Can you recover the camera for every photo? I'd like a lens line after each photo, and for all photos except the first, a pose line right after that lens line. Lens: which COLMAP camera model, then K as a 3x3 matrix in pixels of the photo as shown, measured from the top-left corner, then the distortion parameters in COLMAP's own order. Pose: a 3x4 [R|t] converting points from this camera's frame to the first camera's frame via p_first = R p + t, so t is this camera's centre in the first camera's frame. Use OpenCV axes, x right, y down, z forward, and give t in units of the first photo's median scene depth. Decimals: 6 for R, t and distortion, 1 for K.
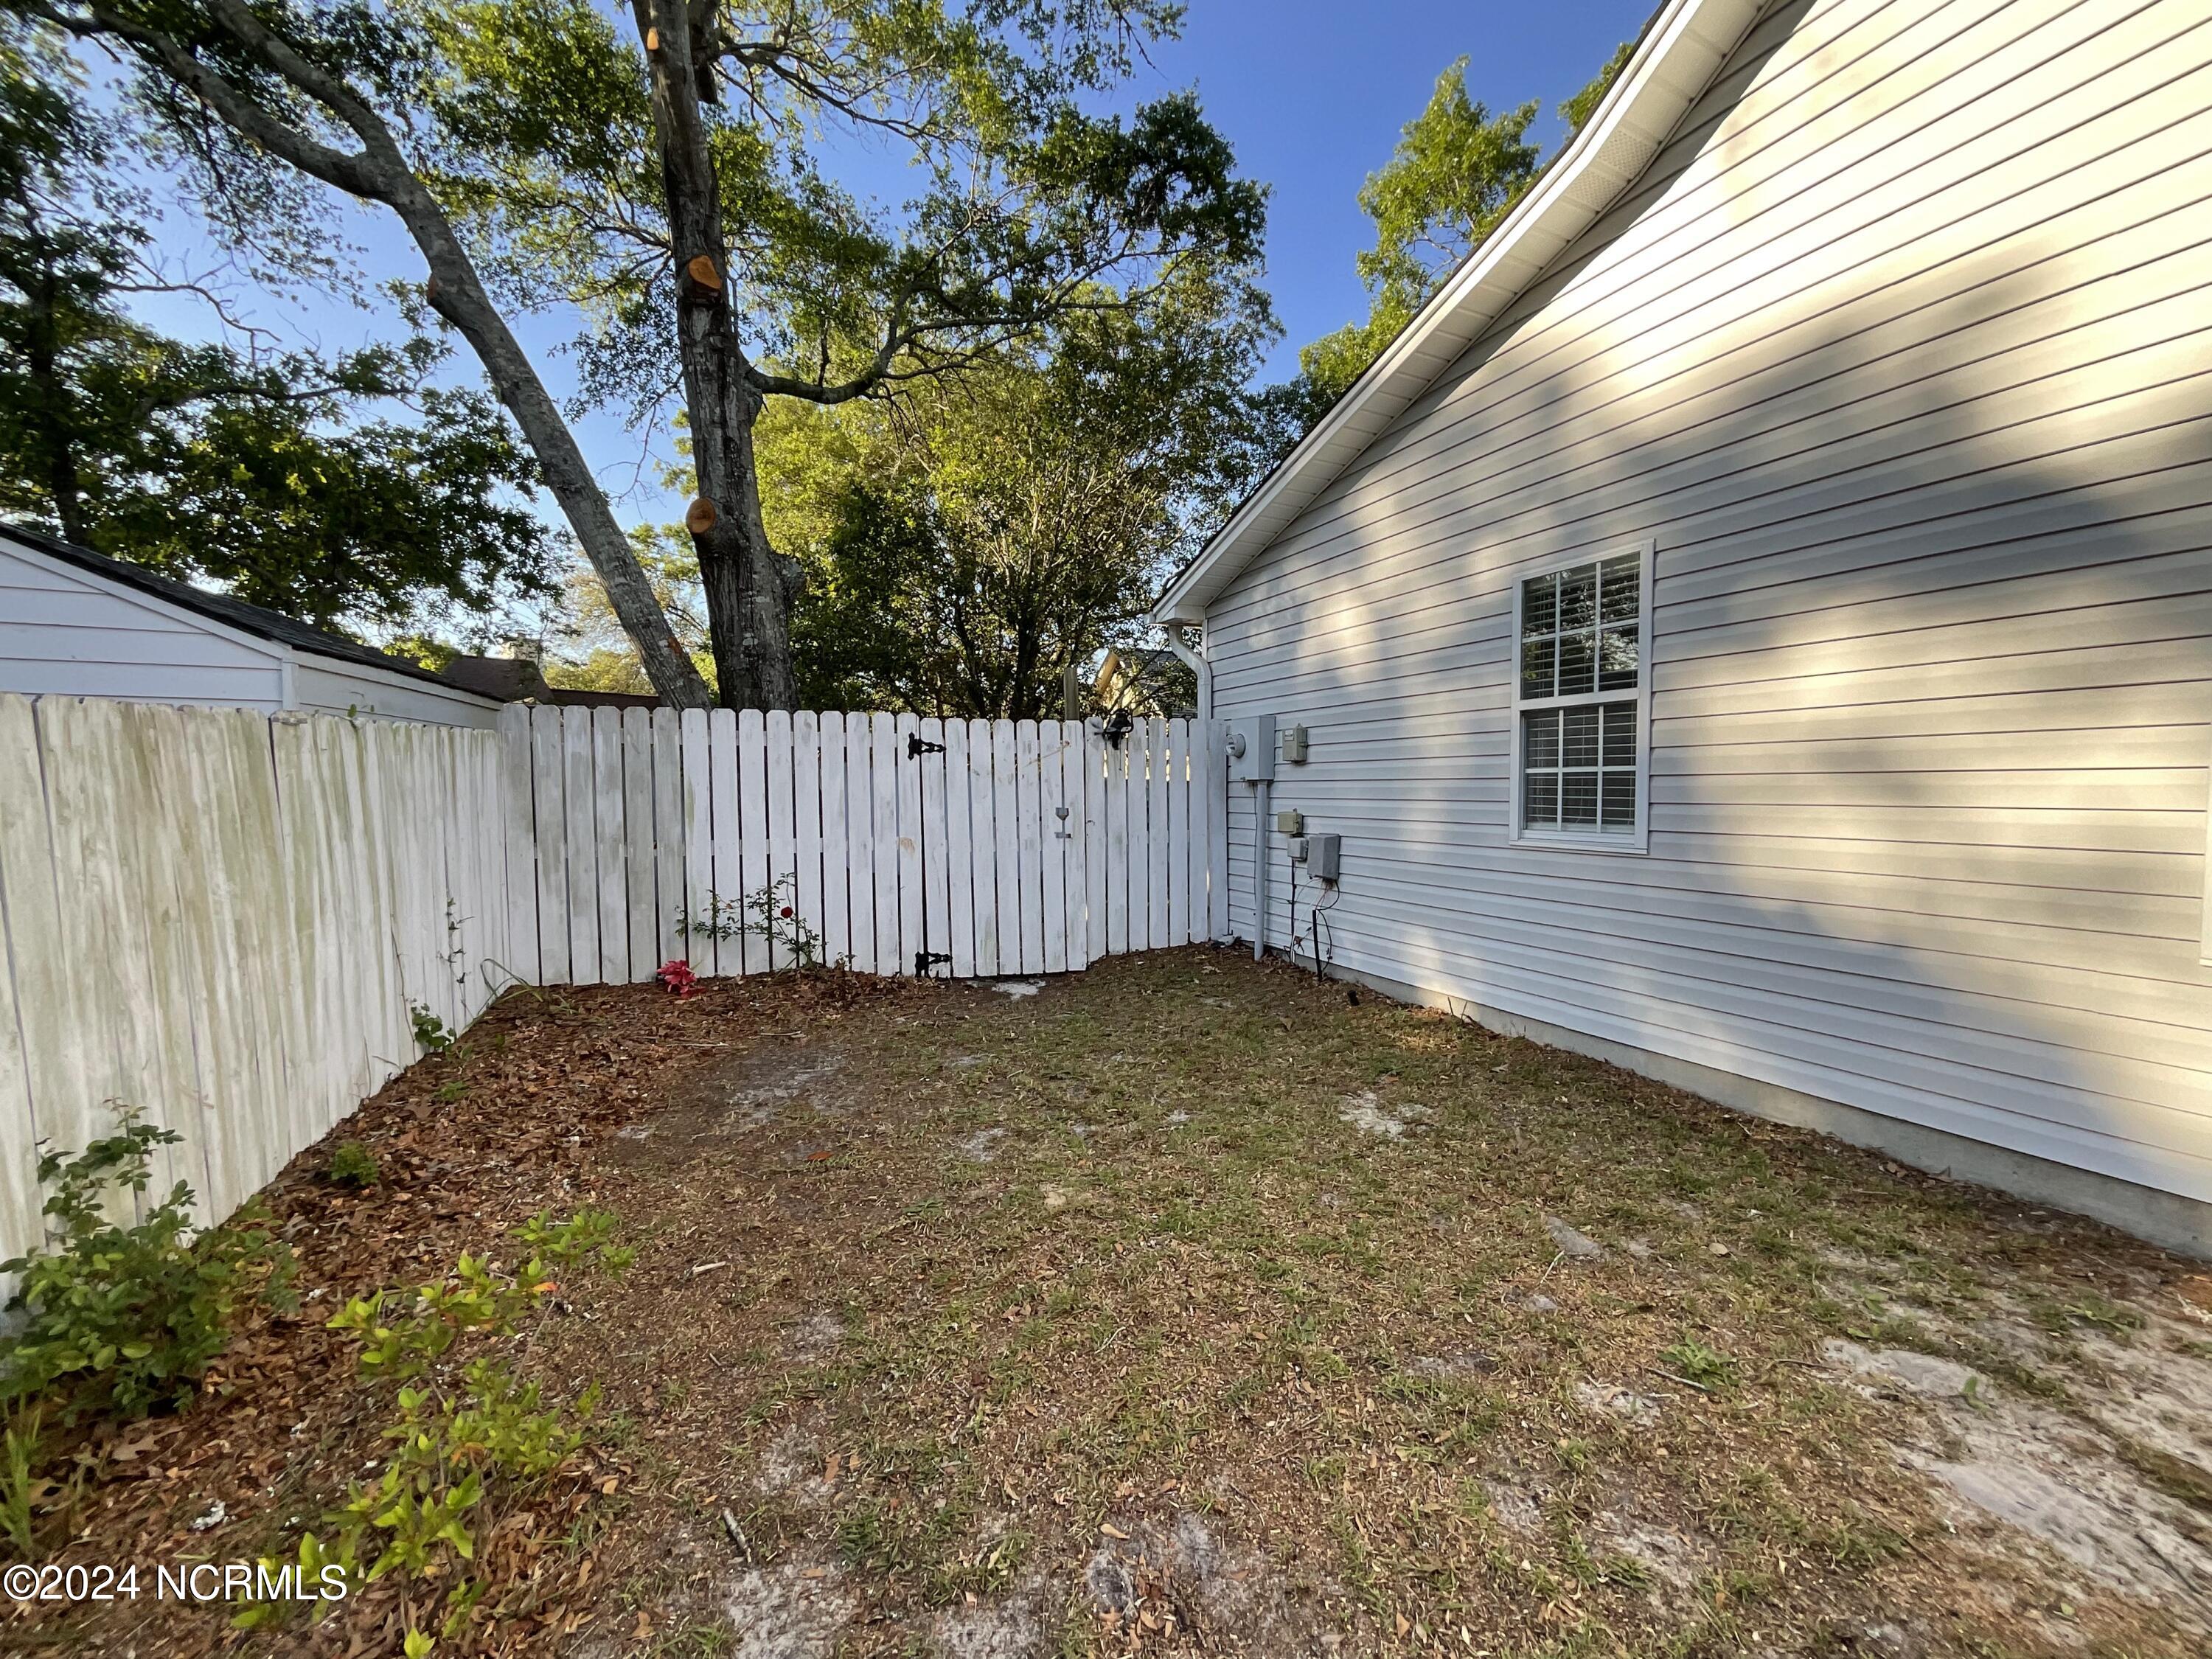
lens RADIAL K [[890.8, 0, 1106.0], [0, 890.8, 829.5], [0, 0, 1]] dist [-0.000370, -0.000065]
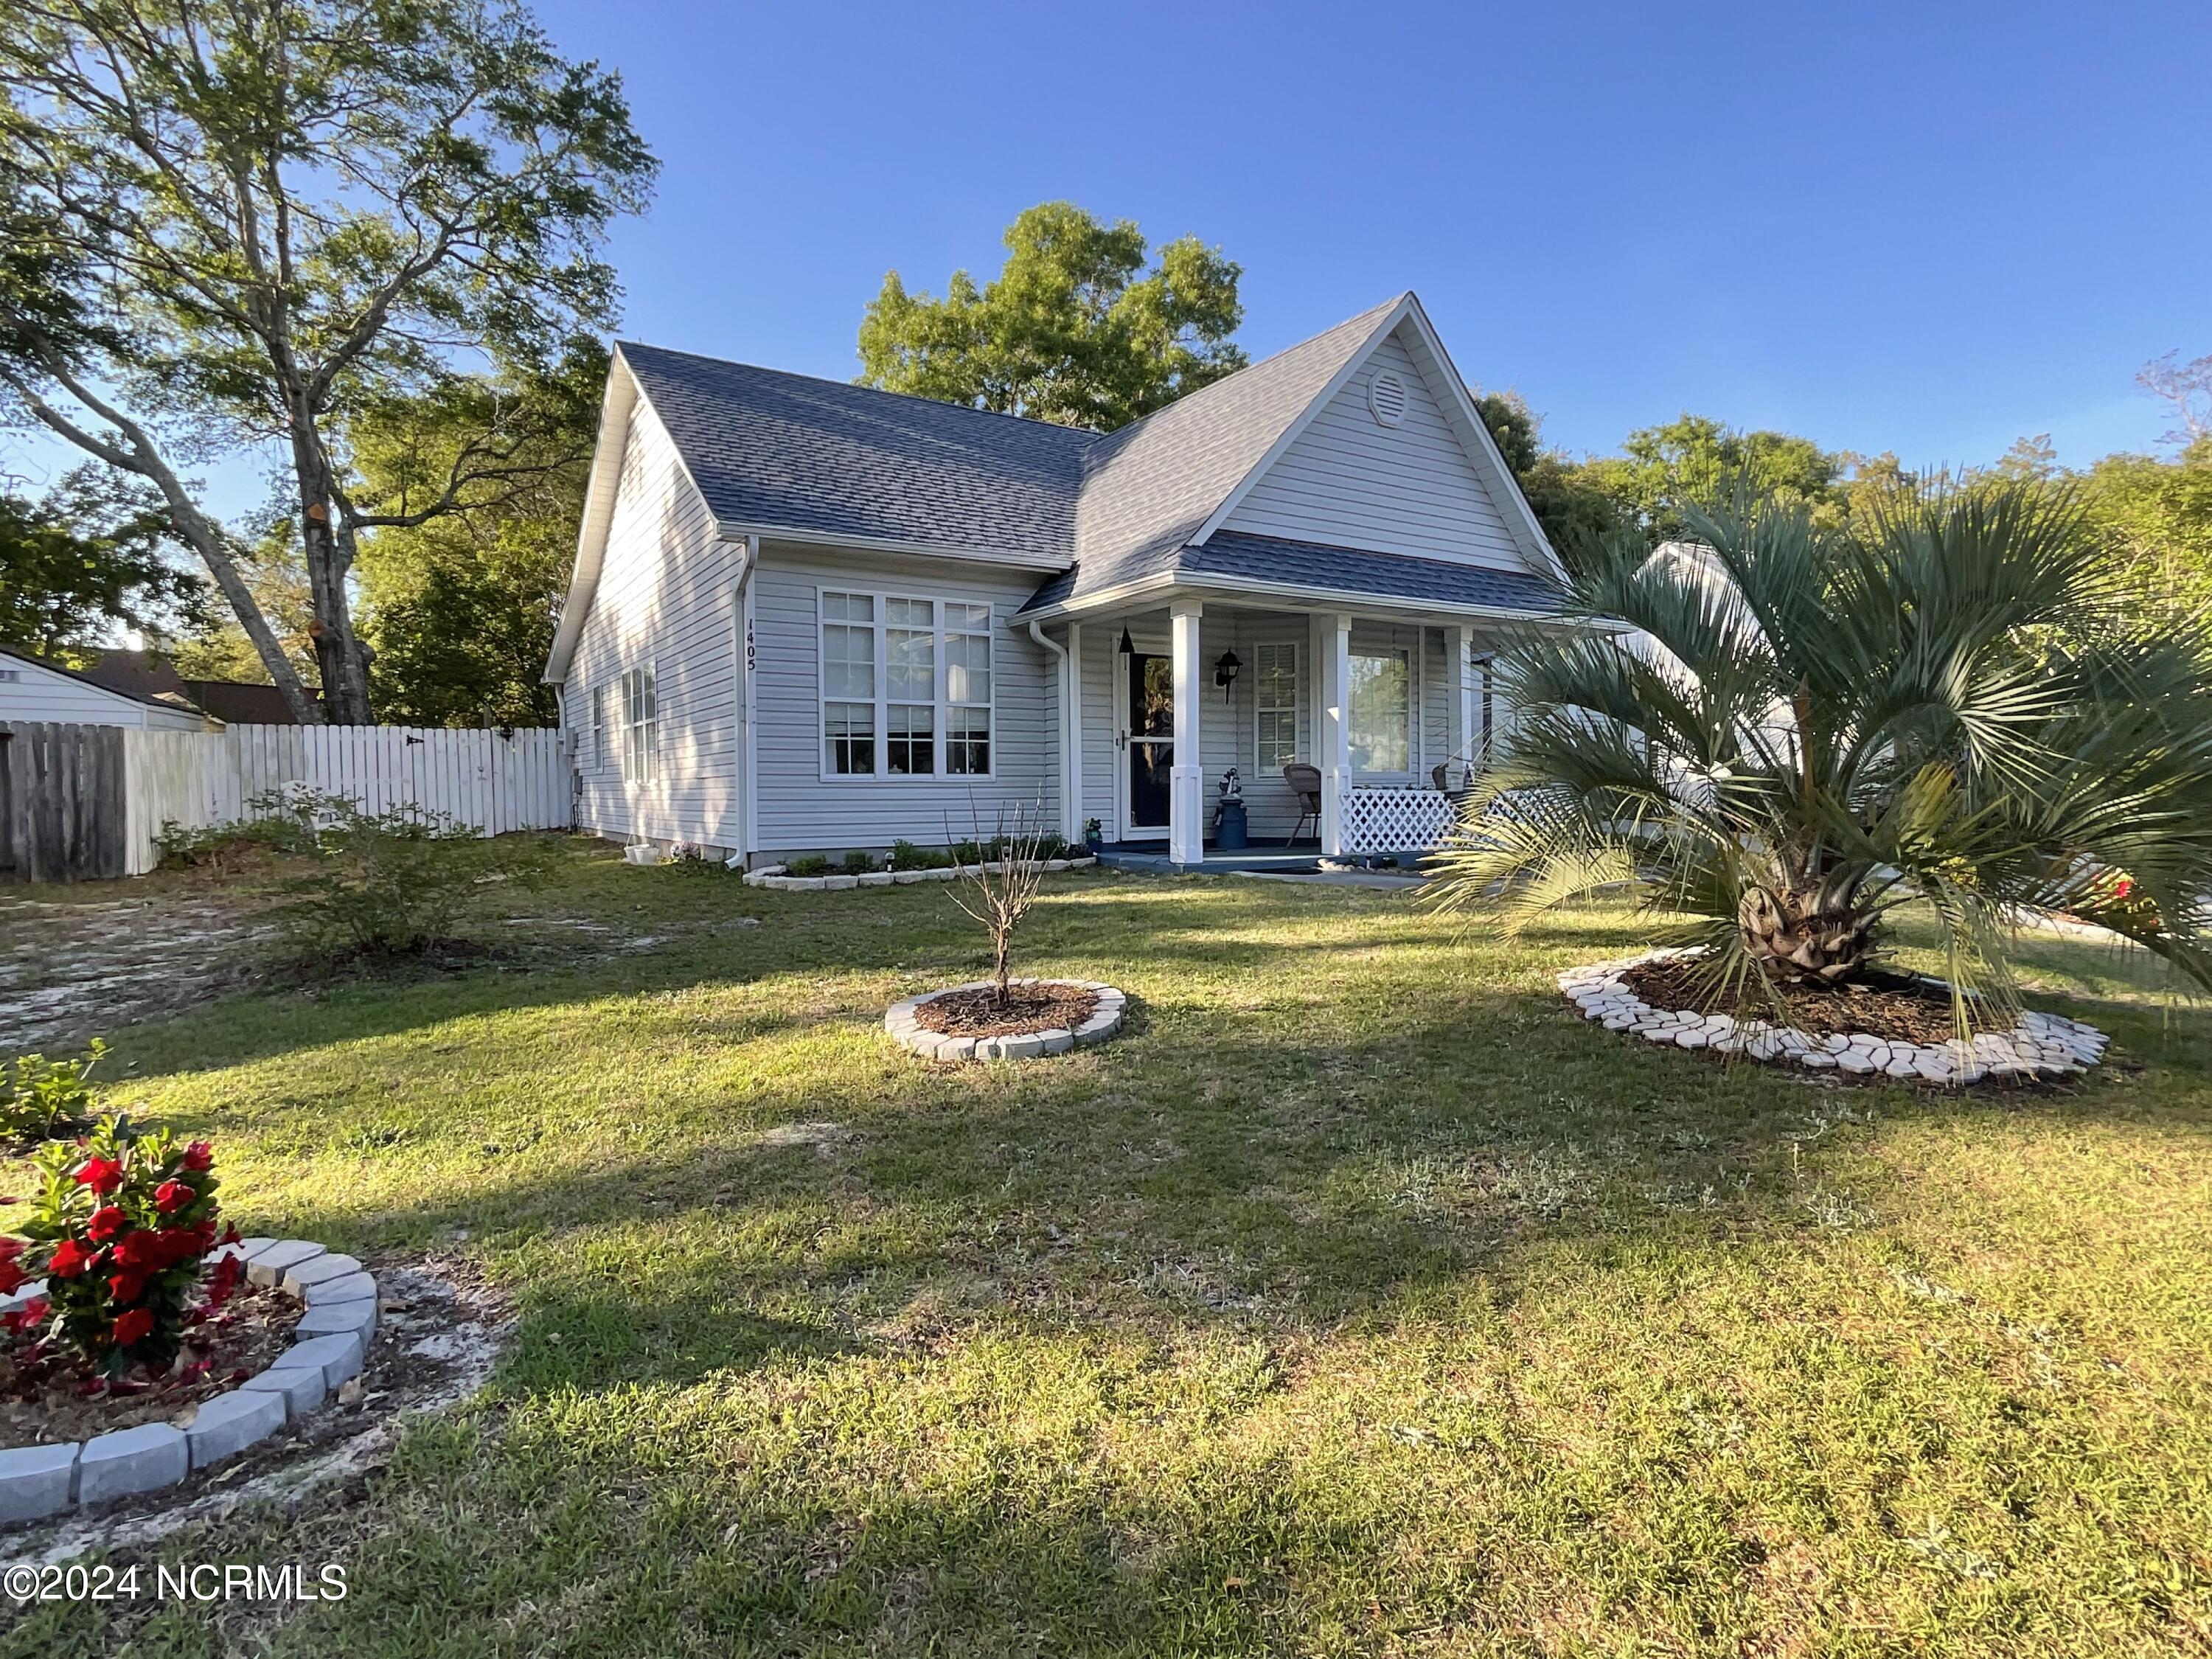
lens RADIAL K [[1162.8, 0, 1106.0], [0, 1162.8, 829.5], [0, 0, 1]] dist [0.001811, 0.000575]
pose [[0.988551, -0.007100, 0.150723, 0.967043], [0.006251, 0.999962, 0.006105, 0.117409], [-0.150760, -0.005092, 0.988557, -1.992320]]
